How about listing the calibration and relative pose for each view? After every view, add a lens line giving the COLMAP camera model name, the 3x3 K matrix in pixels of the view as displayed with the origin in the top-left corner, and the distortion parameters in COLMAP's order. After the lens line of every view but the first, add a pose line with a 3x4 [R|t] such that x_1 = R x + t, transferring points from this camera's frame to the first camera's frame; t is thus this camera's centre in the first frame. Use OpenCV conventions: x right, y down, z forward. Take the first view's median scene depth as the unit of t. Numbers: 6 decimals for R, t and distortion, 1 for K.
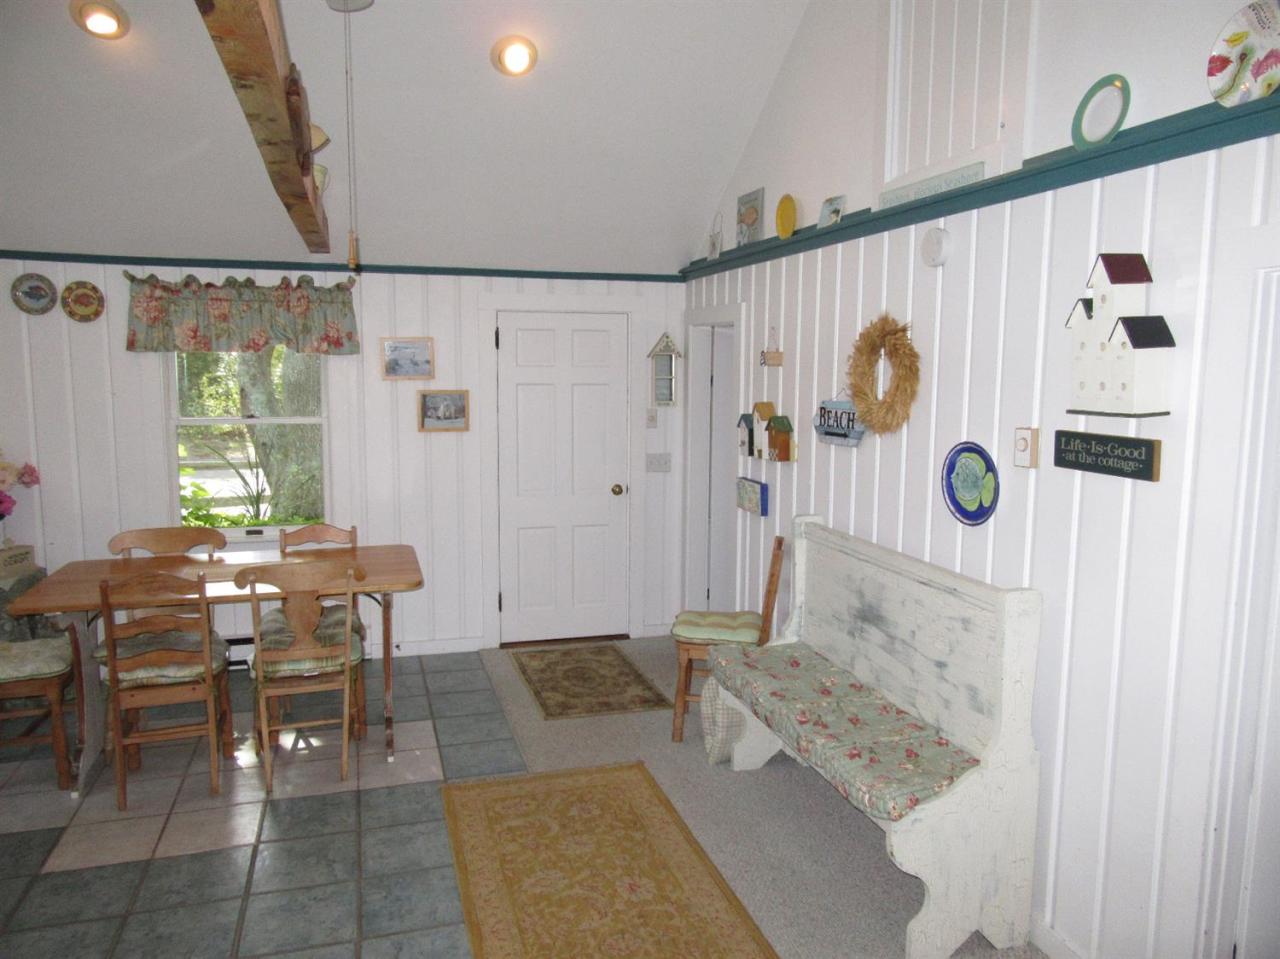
lens RADIAL K [[940.5, 0, 640.0], [0, 940.5, 479.5], [0, 0, 1]] dist [-0.008585, 0.006287]
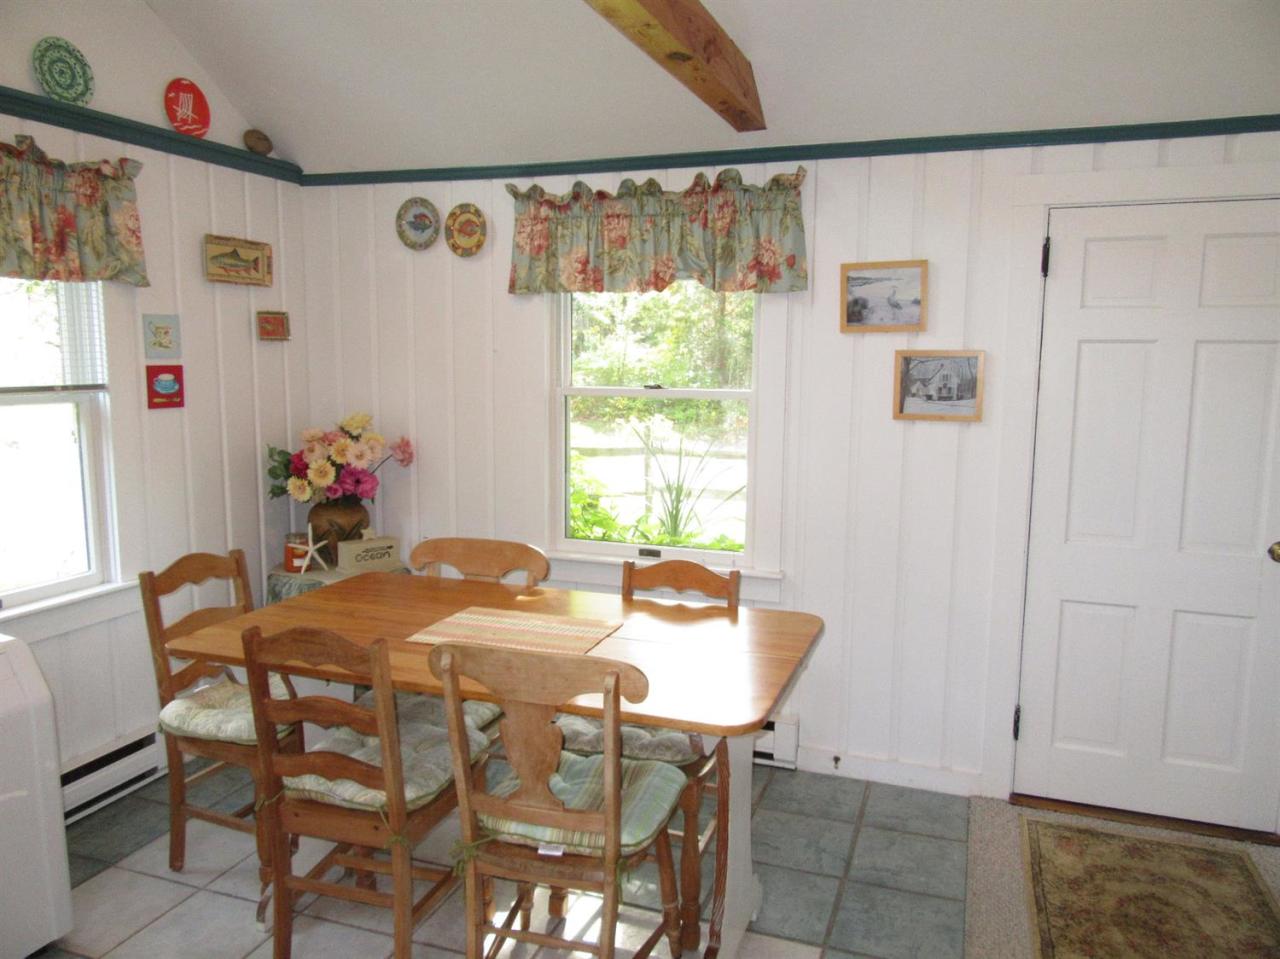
lens RADIAL K [[940.5, 0, 640.0], [0, 940.5, 479.5], [0, 0, 1]] dist [-0.008585, 0.006287]
pose [[0.803509, 0.078411, -0.590106, -0.008285], [-0.077480, 0.996630, 0.026929, -0.017637], [0.590229, 0.024083, 0.806876, 0.463110]]
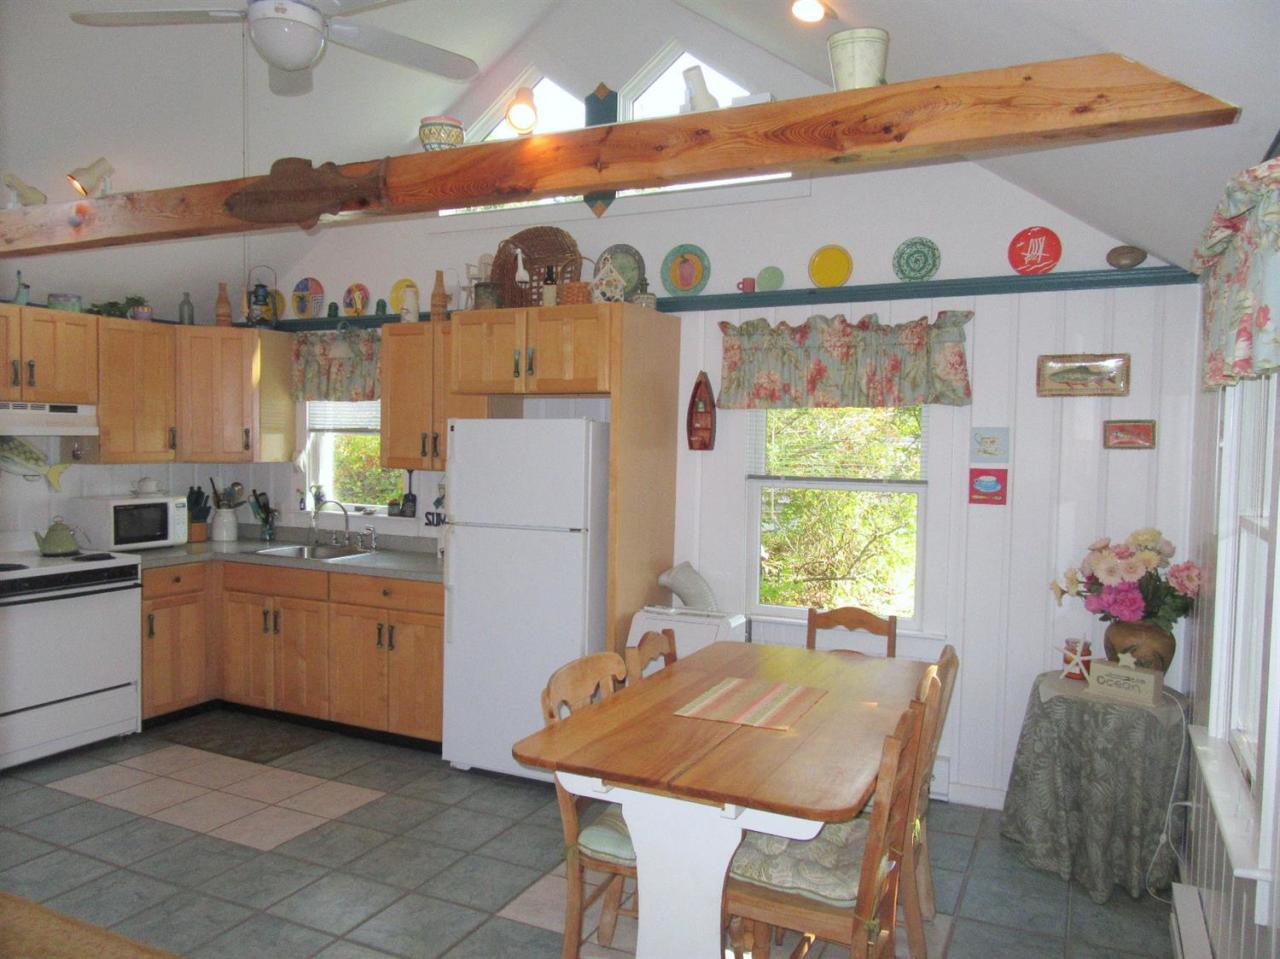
lens RADIAL K [[940.5, 0, 640.0], [0, 940.5, 479.5], [0, 0, 1]] dist [-0.008585, 0.006287]
pose [[-0.673819, 0.019855, -0.738630, 0.182855], [-0.110881, 0.985602, 0.127645, -0.166480], [0.730530, 0.167910, -0.661916, 1.461565]]
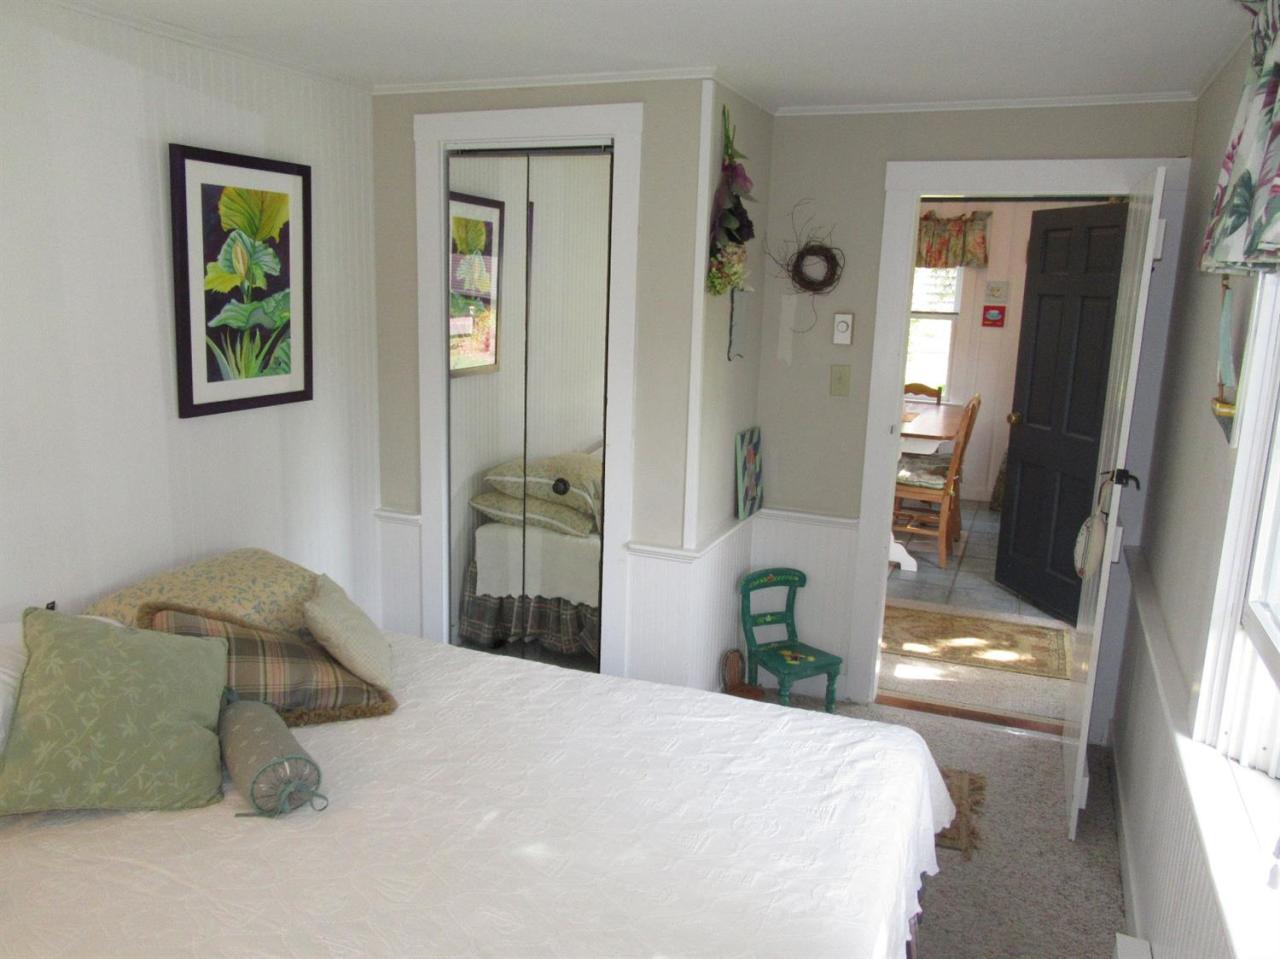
lens RADIAL K [[1016.6, 0, 640.0], [0, 1016.6, 479.5], [0, 0, 1]] dist [-0.008828, 0.000454]
pose [[-0.623267, 0.127083, -0.771614, 1.279243], [-0.134729, 0.954503, 0.266030, -0.201653], [0.770316, 0.269767, -0.577788, 1.789758]]
